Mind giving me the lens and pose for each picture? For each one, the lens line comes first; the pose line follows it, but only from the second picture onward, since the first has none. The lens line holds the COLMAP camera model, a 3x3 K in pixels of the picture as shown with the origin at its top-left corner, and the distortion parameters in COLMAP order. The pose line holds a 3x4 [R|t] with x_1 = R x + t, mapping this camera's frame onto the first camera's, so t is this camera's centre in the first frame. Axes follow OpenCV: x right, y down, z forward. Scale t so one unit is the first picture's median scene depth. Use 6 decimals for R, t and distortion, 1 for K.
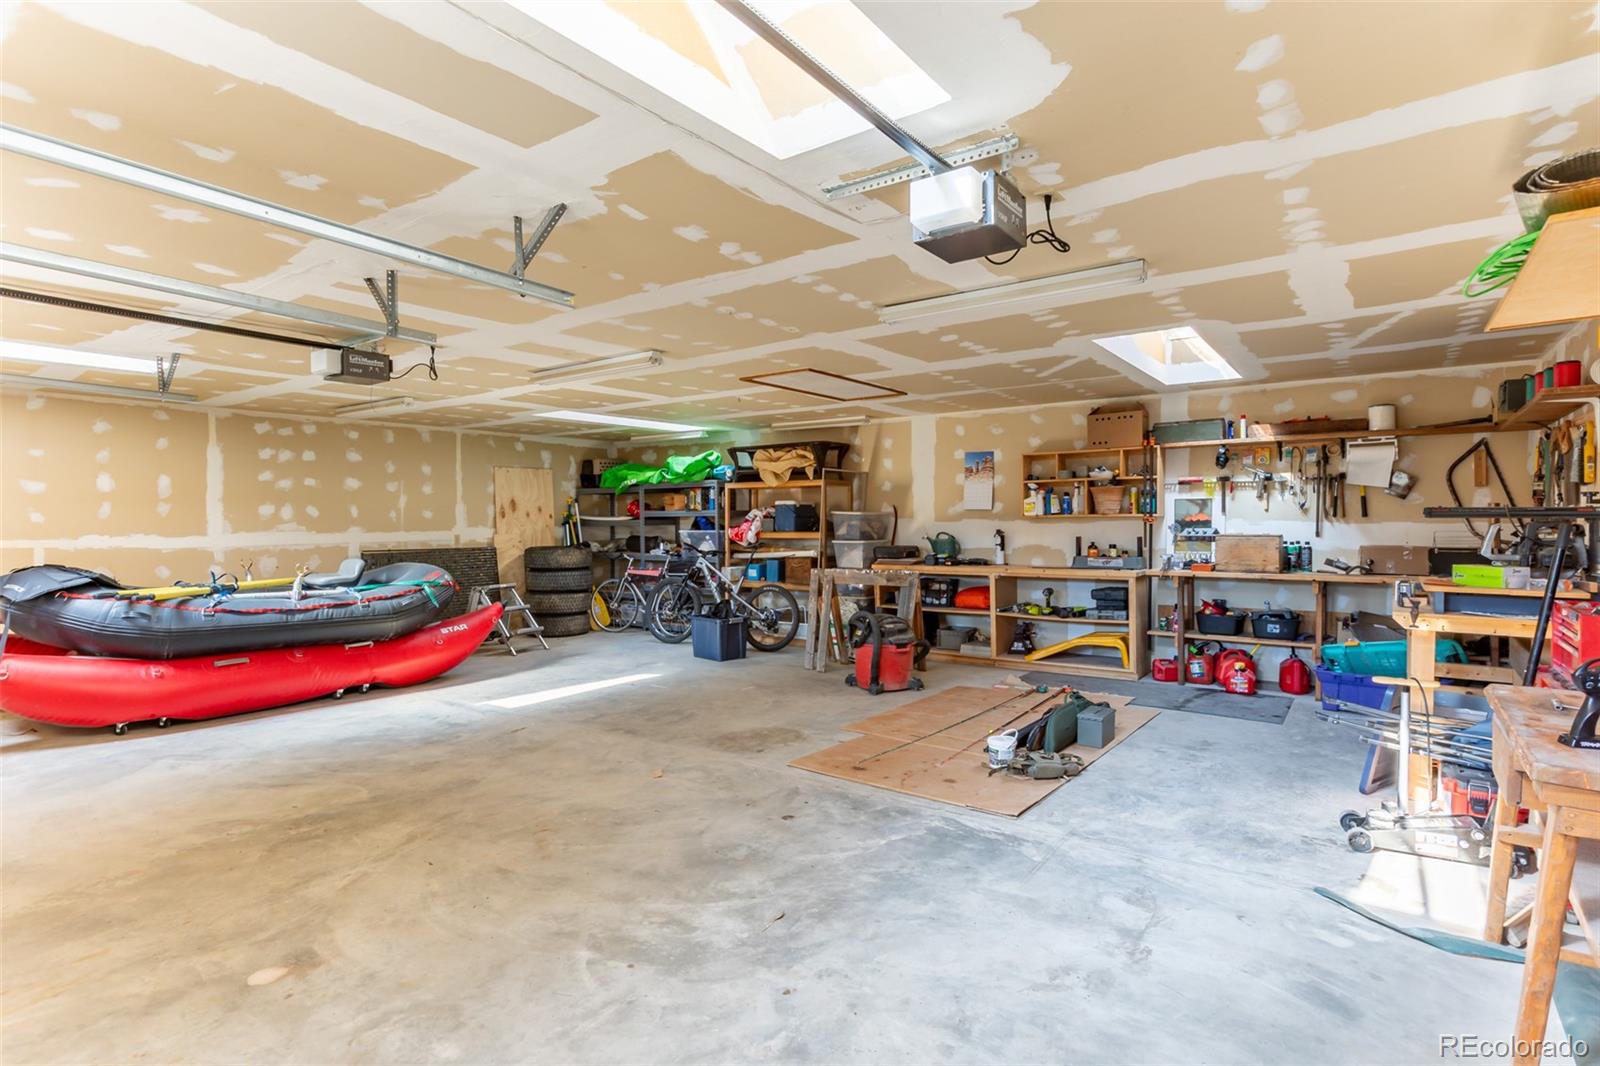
lens RADIAL K [[825.8, 0, 800.0], [0, 825.8, 533.0], [0, 0, 1]] dist [-0.000715, -0.000199]
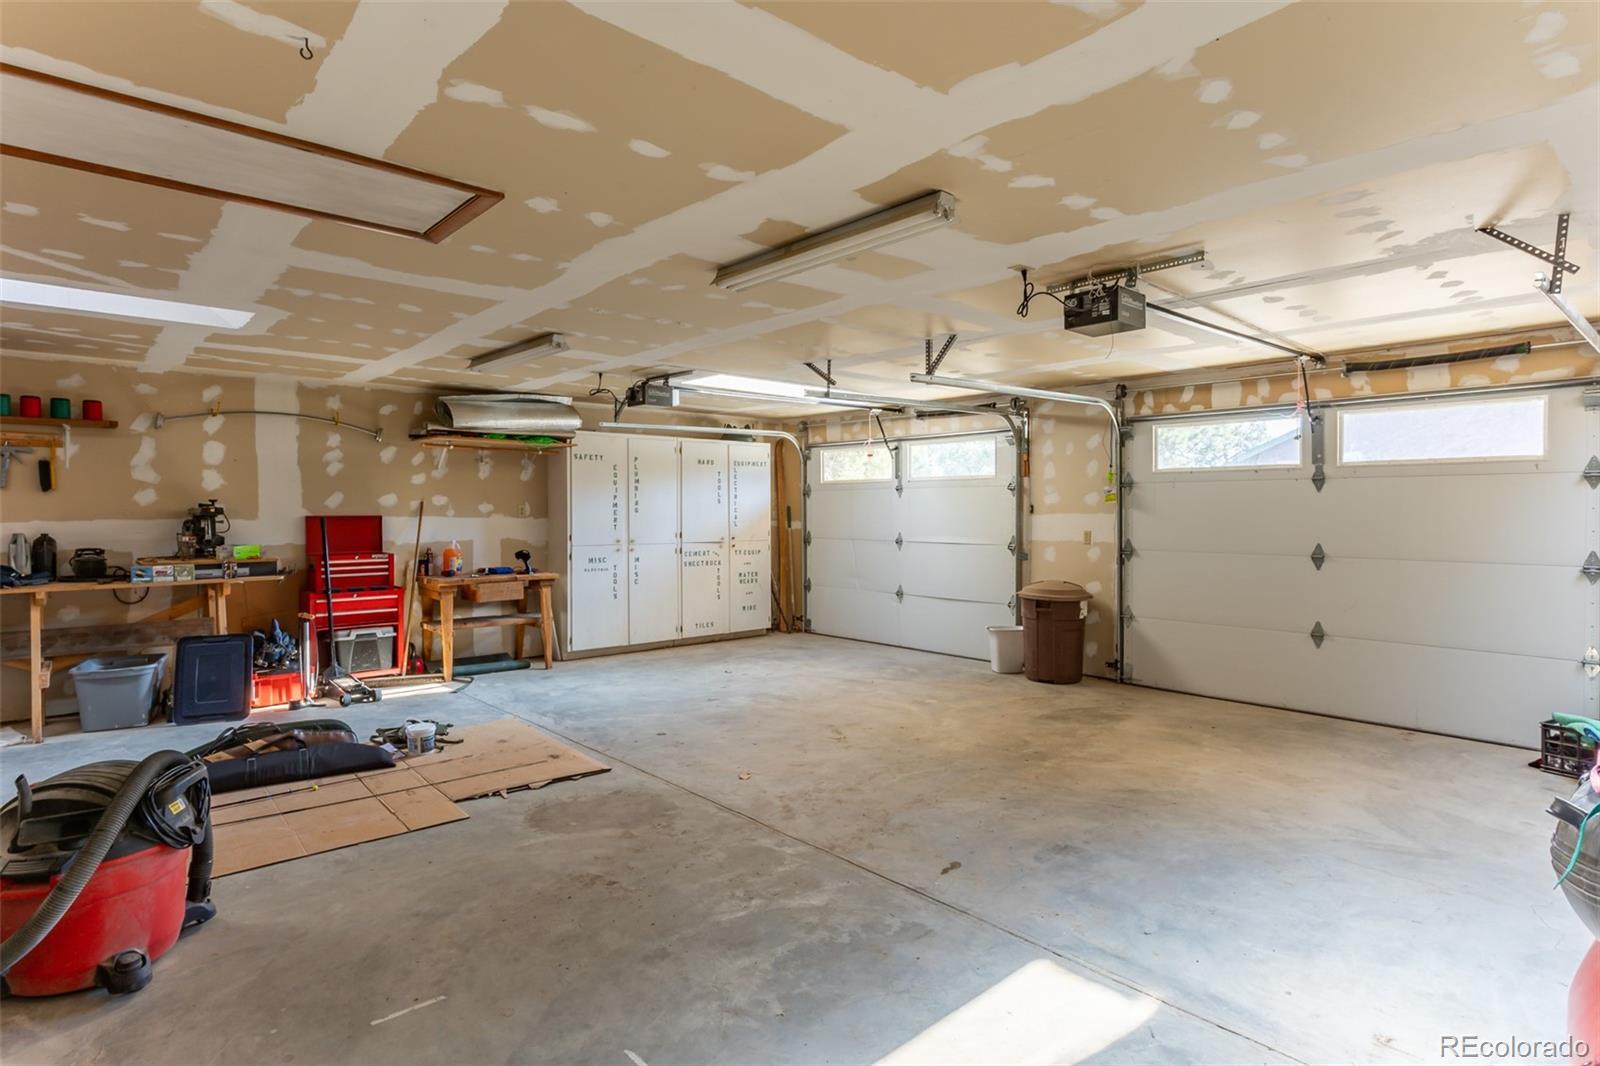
lens RADIAL K [[825.8, 0, 800.0], [0, 825.8, 533.0], [0, 0, 1]] dist [-0.000715, -0.000199]
pose [[-0.979515, 0.002787, 0.201354, -0.439000], [0.009256, 0.999471, 0.031192, -0.019010], [-0.201161, 0.032416, -0.979022, 1.966951]]
